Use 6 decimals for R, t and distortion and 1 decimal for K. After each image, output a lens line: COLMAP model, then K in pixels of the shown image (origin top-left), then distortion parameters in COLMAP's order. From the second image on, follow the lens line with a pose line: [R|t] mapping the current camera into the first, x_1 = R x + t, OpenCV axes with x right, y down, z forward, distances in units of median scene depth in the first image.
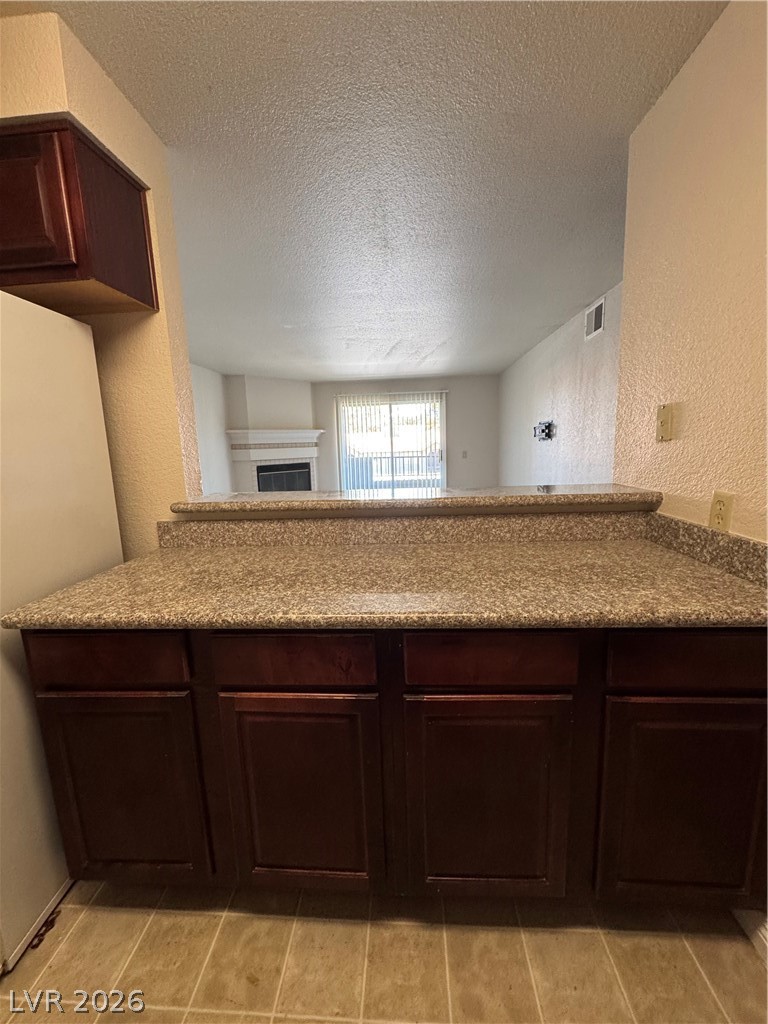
lens RADIAL K [[406.2, 0, 384.0], [0, 406.2, 512.0], [0, 0, 1]] dist [-0.003873, 0.000032]
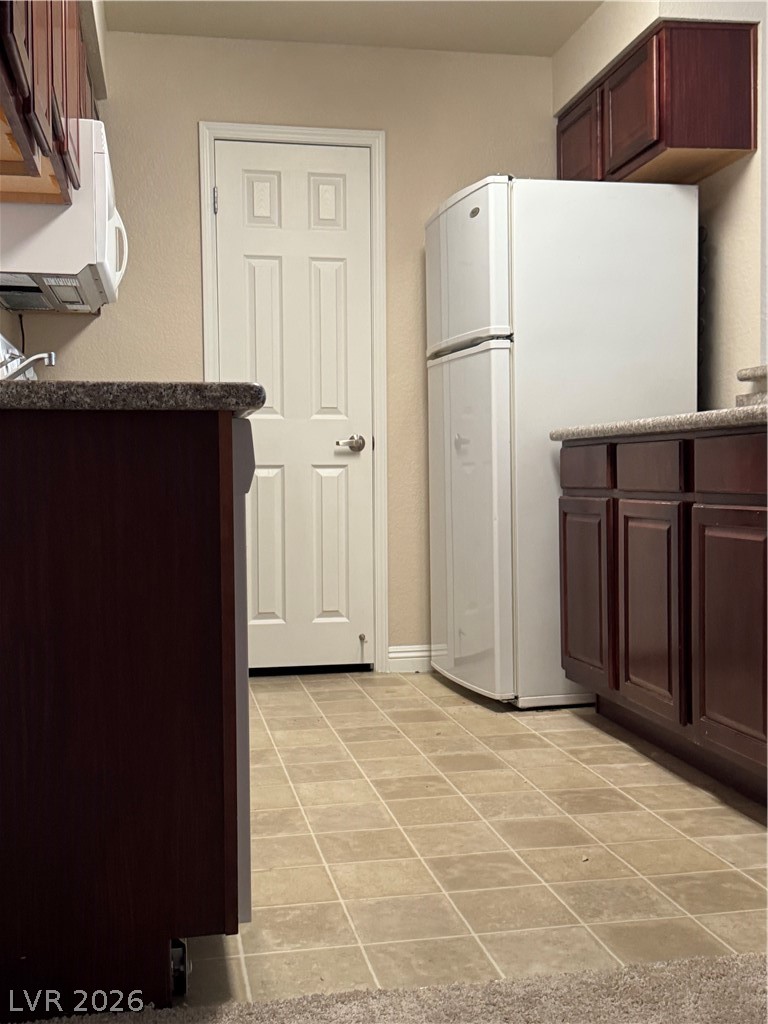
lens RADIAL K [[1147.8, 0, 384.0], [0, 1147.8, 512.0], [0, 0, 1]] dist [0.194270, -0.472875]
pose [[0.255419, 0.064881, -0.964651, 2.293900], [-0.152451, 0.987967, 0.026083, 0.444546], [0.954735, 0.140400, 0.262237, -0.436534]]
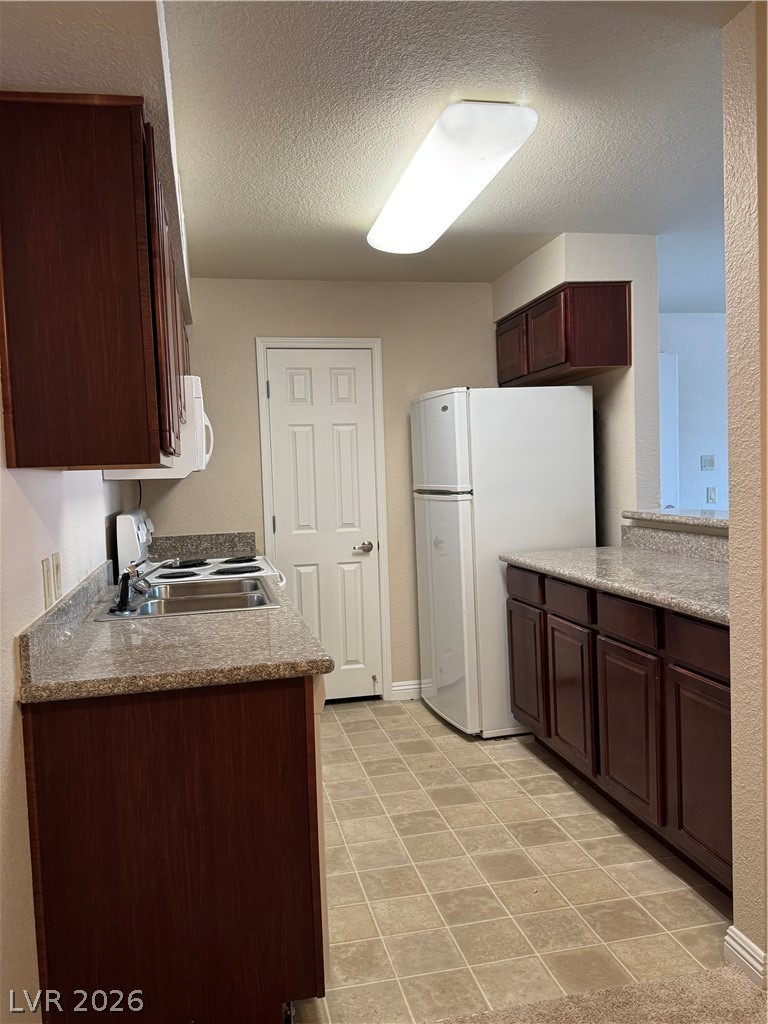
lens RADIAL K [[812.7, 0, 384.0], [0, 812.7, 512.0], [0, 0, 1]] dist [0.121133, -0.219992]
pose [[0.271565, 0.071508, -0.959760, 2.423385], [-0.126942, 0.991185, 0.037931, -0.026869], [0.954012, 0.111533, 0.278249, -0.615917]]
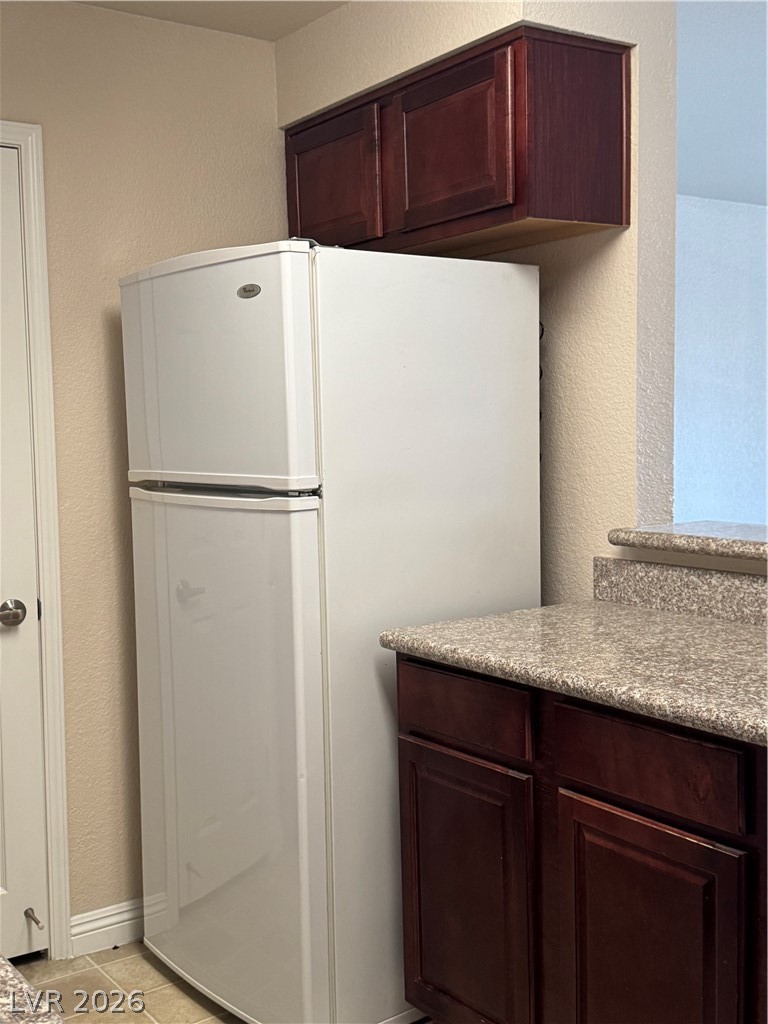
lens RADIAL K [[1147.8, 0, 384.0], [0, 1147.8, 512.0], [0, 0, 1]] dist [0.194270, -0.472875]
pose [[0.631156, 0.079459, -0.771576, 0.851779], [-0.126819, 0.991925, -0.001587, -0.000425], [0.765219, 0.098852, 0.636136, -0.542914]]
